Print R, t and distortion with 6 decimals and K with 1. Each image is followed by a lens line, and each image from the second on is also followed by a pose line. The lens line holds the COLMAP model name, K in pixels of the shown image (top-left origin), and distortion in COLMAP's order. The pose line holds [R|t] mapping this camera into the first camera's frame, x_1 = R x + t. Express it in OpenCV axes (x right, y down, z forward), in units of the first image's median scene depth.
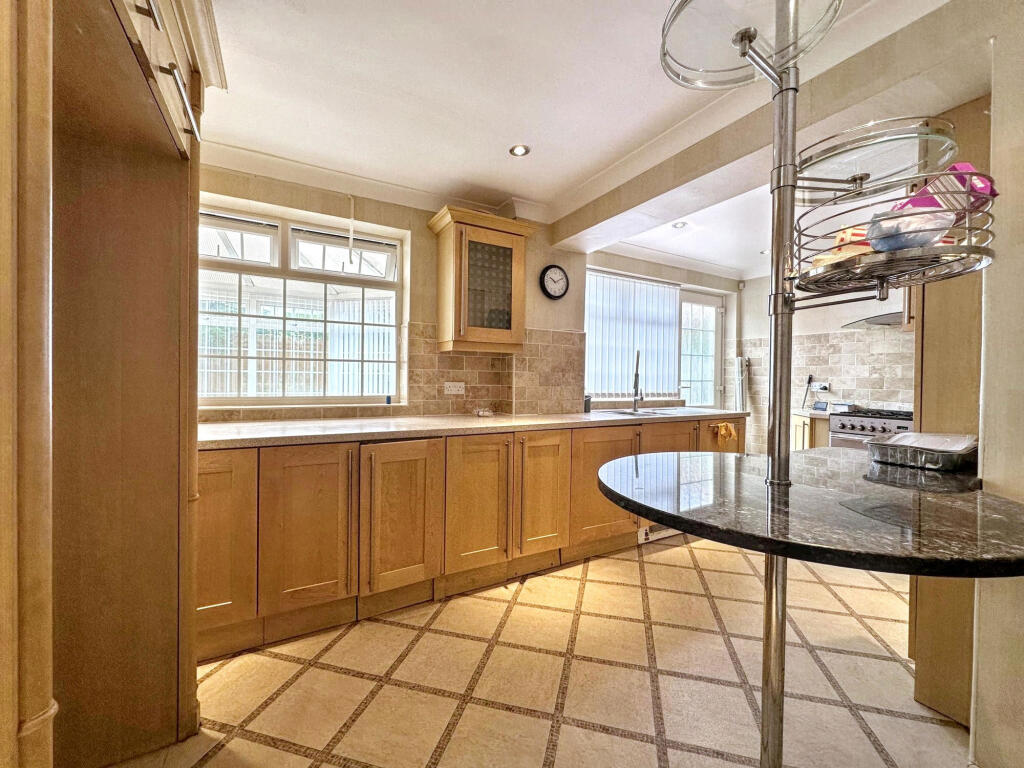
lens RADIAL K [[412.3, 0, 512.0], [0, 412.3, 384.0], [0, 0, 1]] dist [-0.002935, -0.000246]
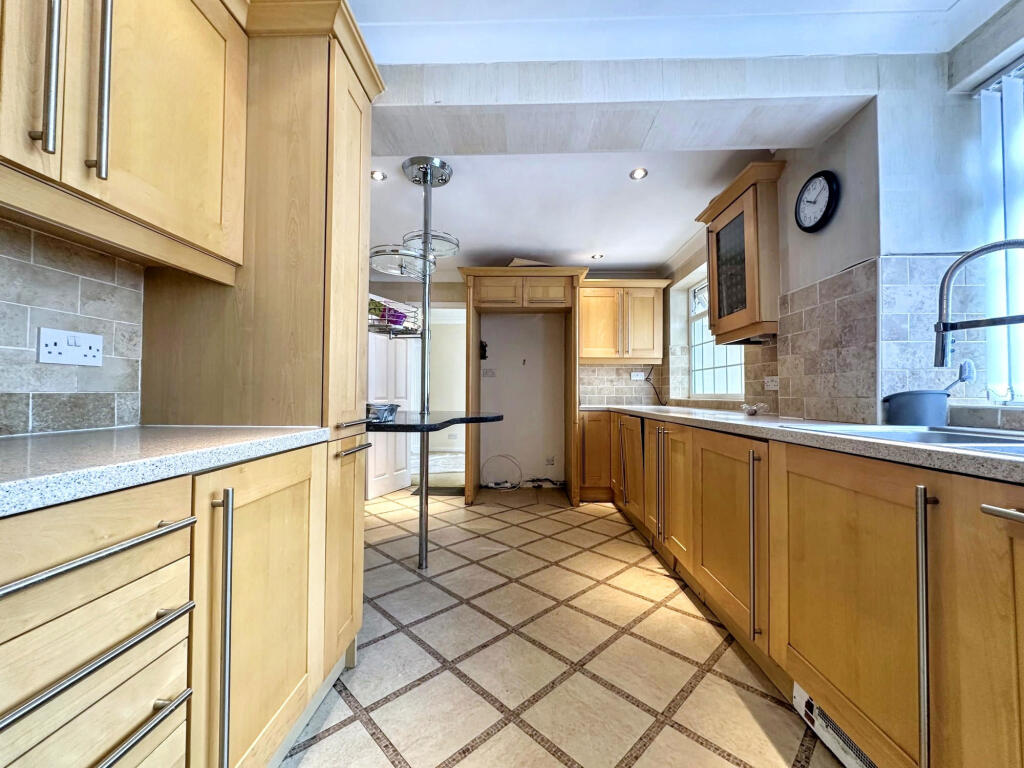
lens RADIAL K [[412.3, 0, 512.0], [0, 412.3, 384.0], [0, 0, 1]] dist [-0.002935, -0.000246]
pose [[-0.516738, -0.037637, -0.855316, 0.793241], [-0.020831, 0.999290, -0.031388, 0.045648], [0.855890, 0.001598, -0.517155, 0.876357]]
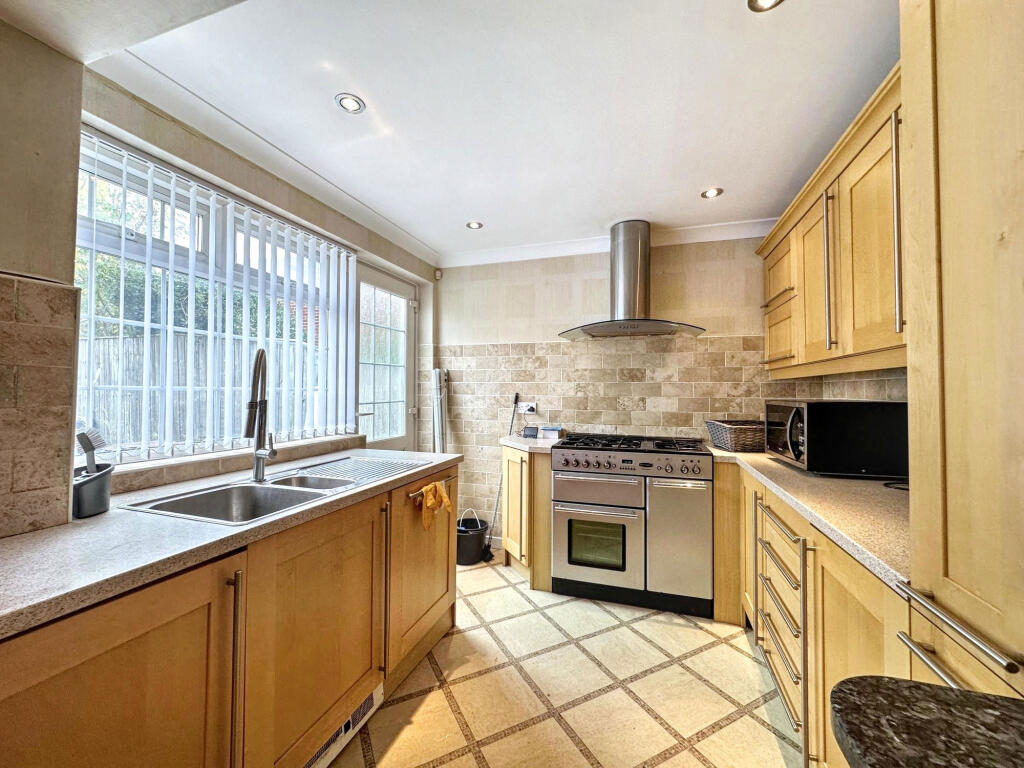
lens RADIAL K [[412.3, 0, 512.0], [0, 412.3, 384.0], [0, 0, 1]] dist [-0.002935, -0.000246]
pose [[0.744494, -0.000099, 0.667629, 0.217244], [0.014734, 0.999759, -0.016282, -0.033569], [-0.667466, 0.021959, 0.744316, 0.498048]]
